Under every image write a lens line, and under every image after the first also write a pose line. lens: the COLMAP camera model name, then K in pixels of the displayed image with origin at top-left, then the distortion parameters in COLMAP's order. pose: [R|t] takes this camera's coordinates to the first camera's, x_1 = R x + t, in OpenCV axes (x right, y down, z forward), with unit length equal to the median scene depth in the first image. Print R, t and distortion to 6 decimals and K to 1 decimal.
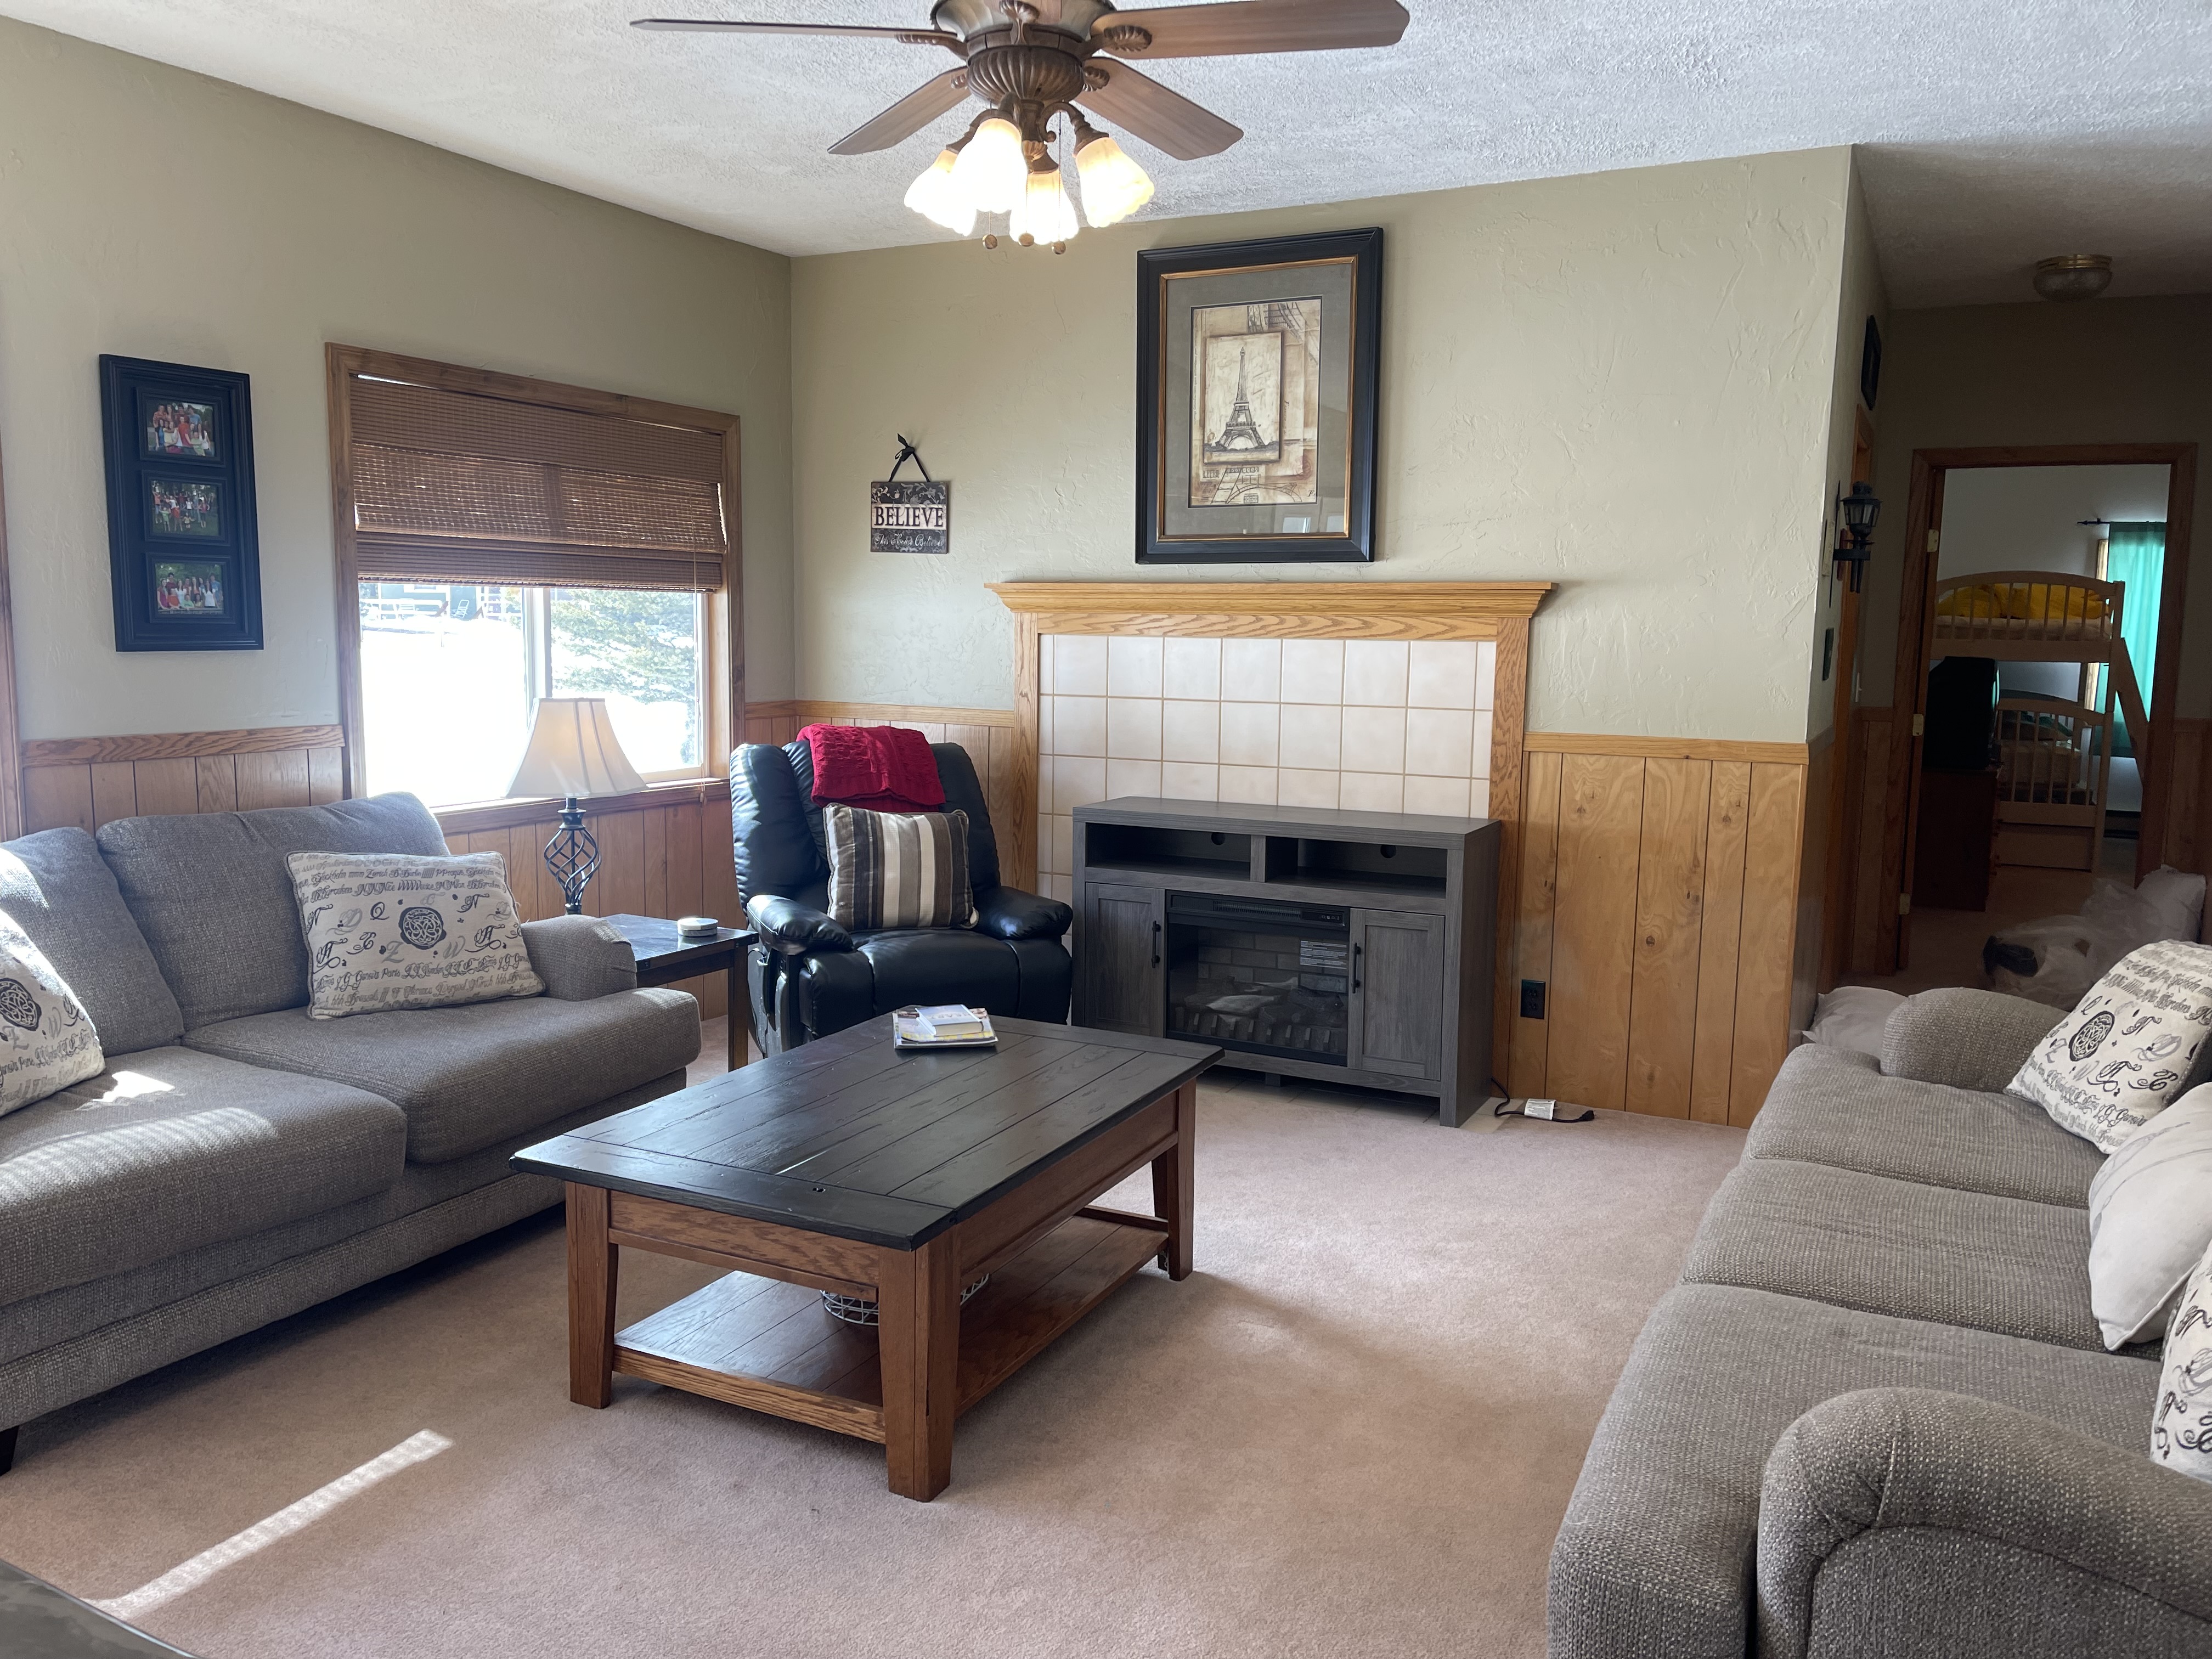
lens RADIAL K [[1677.2, 0, 1108.9], [0, 1677.2, 844.7], [0, 0, 1]] dist [0.068897, -0.094566]
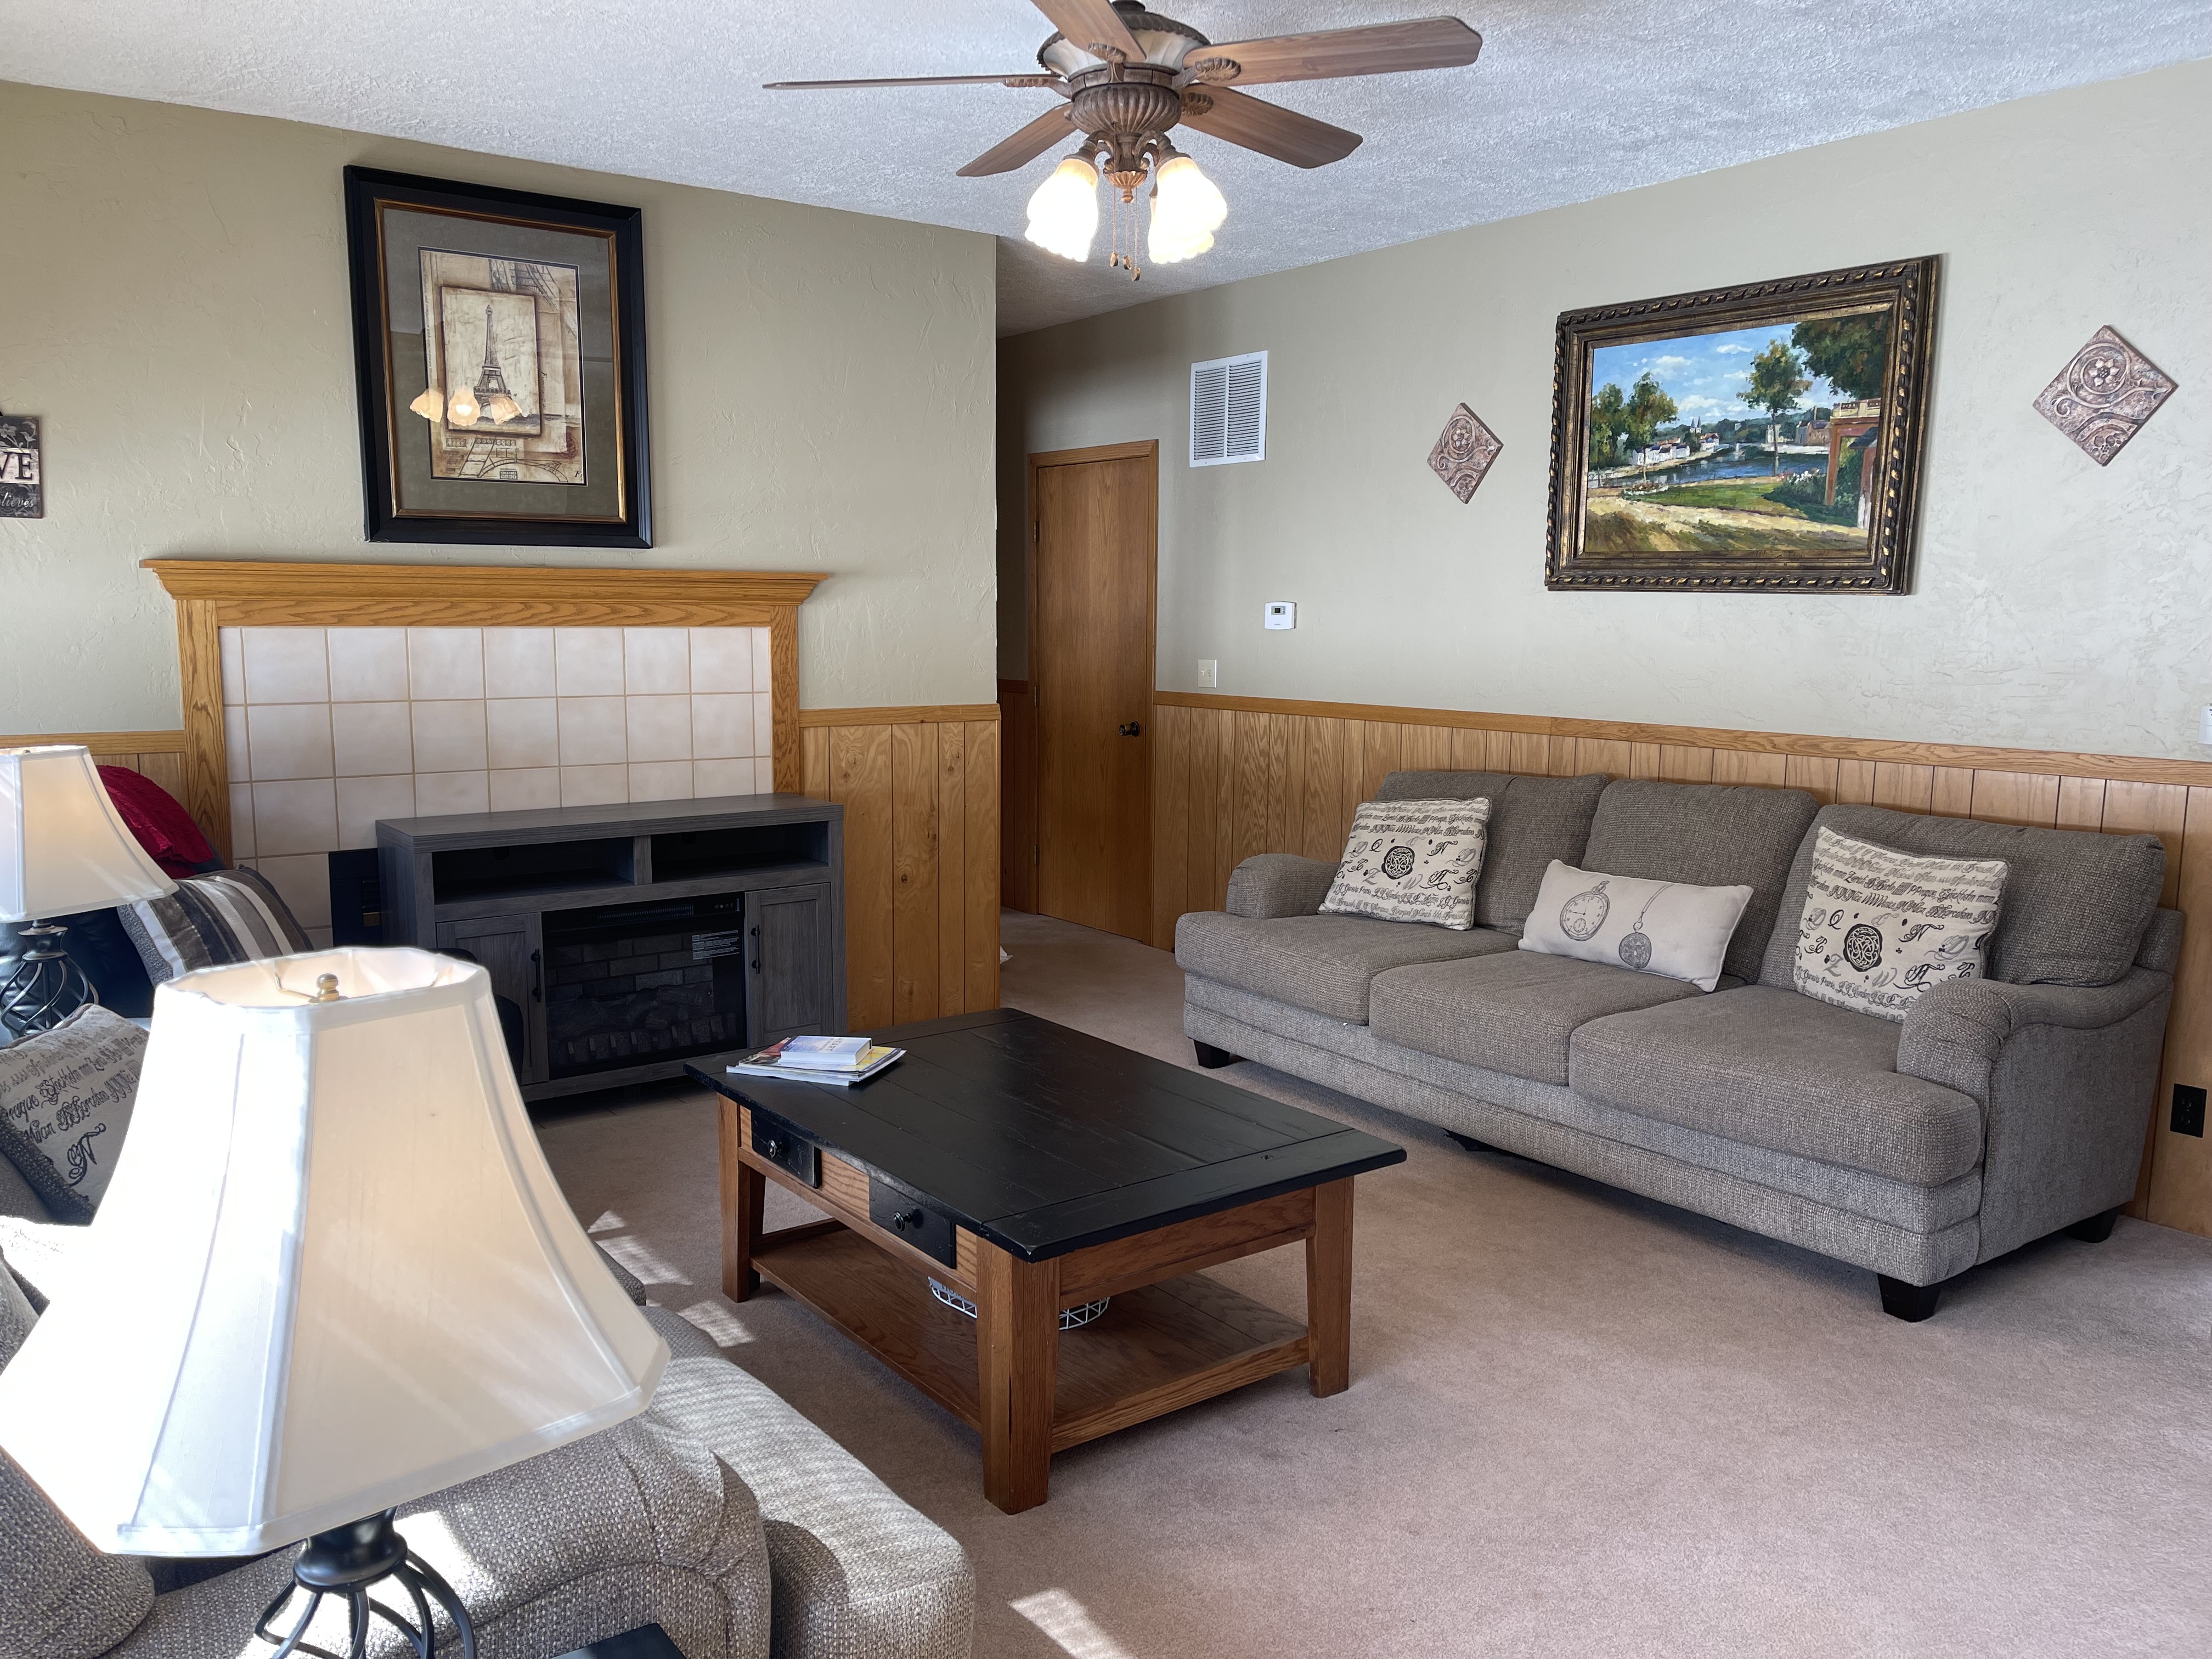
lens RADIAL K [[1677.2, 0, 1099.5], [0, 1677.2, 836.4], [0, 0, 1]] dist [0.068897, -0.094566]
pose [[0.448562, -0.132181, 0.883923, -0.623506], [0.118970, 0.989033, 0.087525, -0.056339], [-0.885798, 0.065900, 0.459368, 0.321804]]
